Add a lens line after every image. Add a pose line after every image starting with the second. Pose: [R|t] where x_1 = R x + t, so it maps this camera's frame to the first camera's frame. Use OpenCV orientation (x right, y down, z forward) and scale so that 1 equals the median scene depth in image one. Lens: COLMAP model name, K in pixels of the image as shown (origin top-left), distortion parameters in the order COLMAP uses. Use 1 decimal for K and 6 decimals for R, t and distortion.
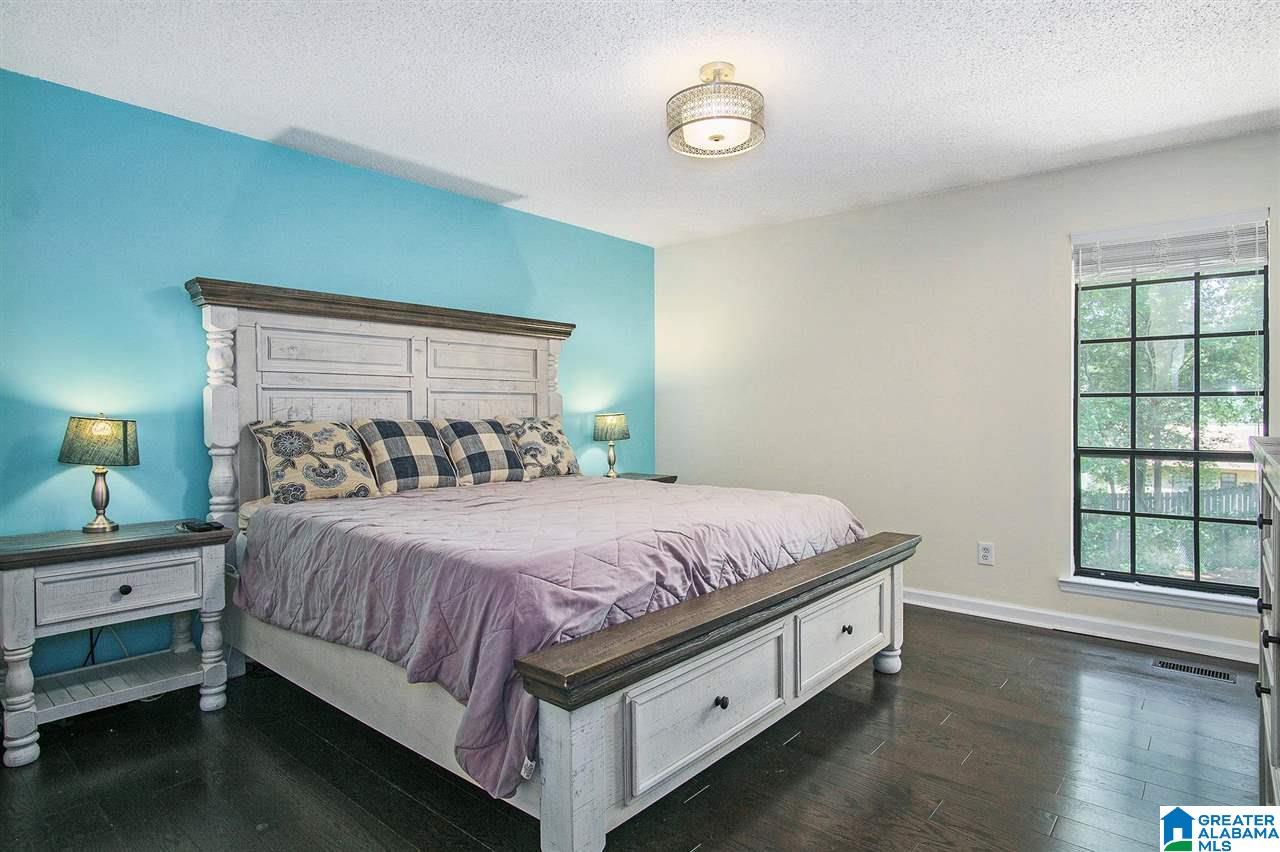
lens RADIAL K [[689.5, 0, 643.5], [0, 689.5, 426.1], [0, 0, 1]] dist [-0.027035, 0.004441]
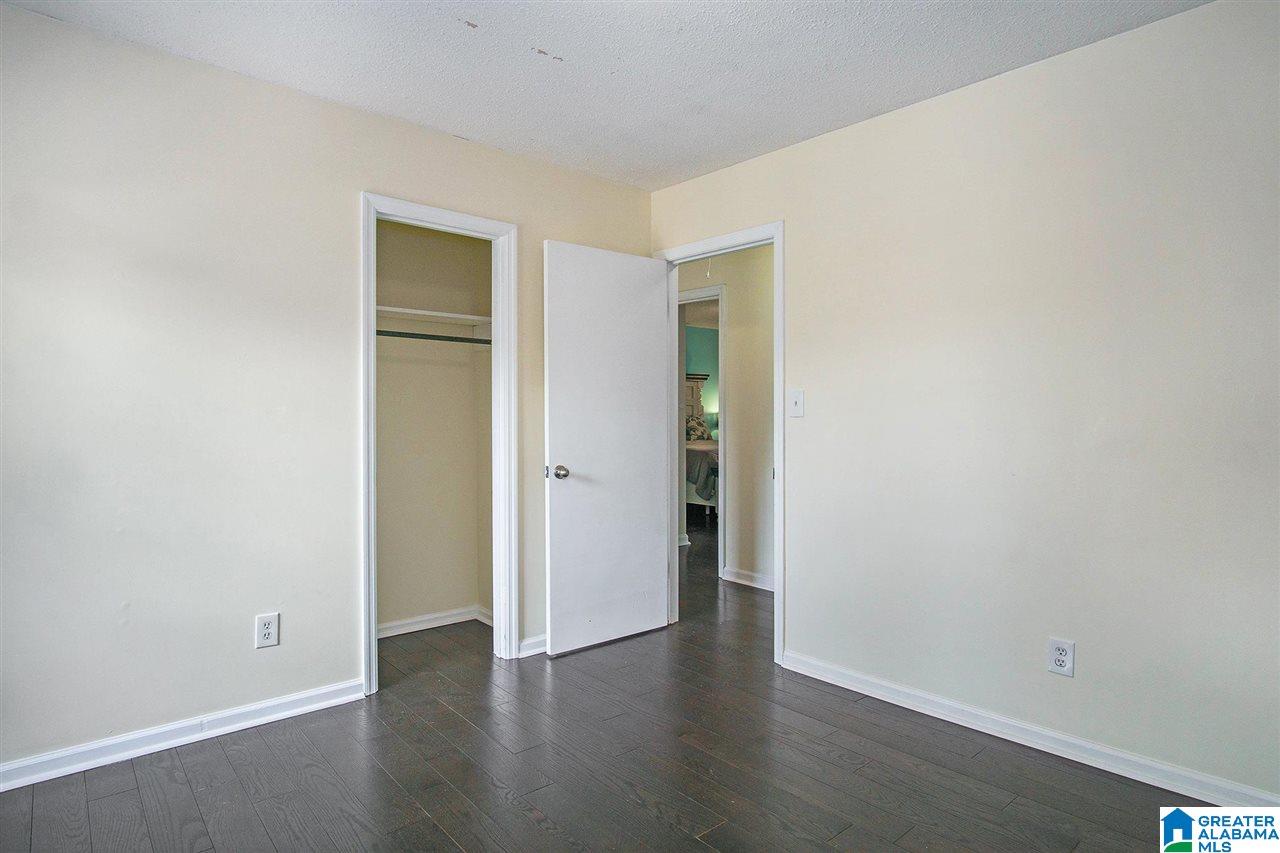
lens RADIAL K [[689.5, 0, 640.1], [0, 689.5, 423.4], [0, 0, 1]] dist [-0.027035, 0.004441]
pose [[0.989764, -0.000193, -0.142712, -0.000471], [-0.000373, 0.999992, -0.003937, 0.024404], [0.142712, 0.003950, 0.989756, -1.366303]]
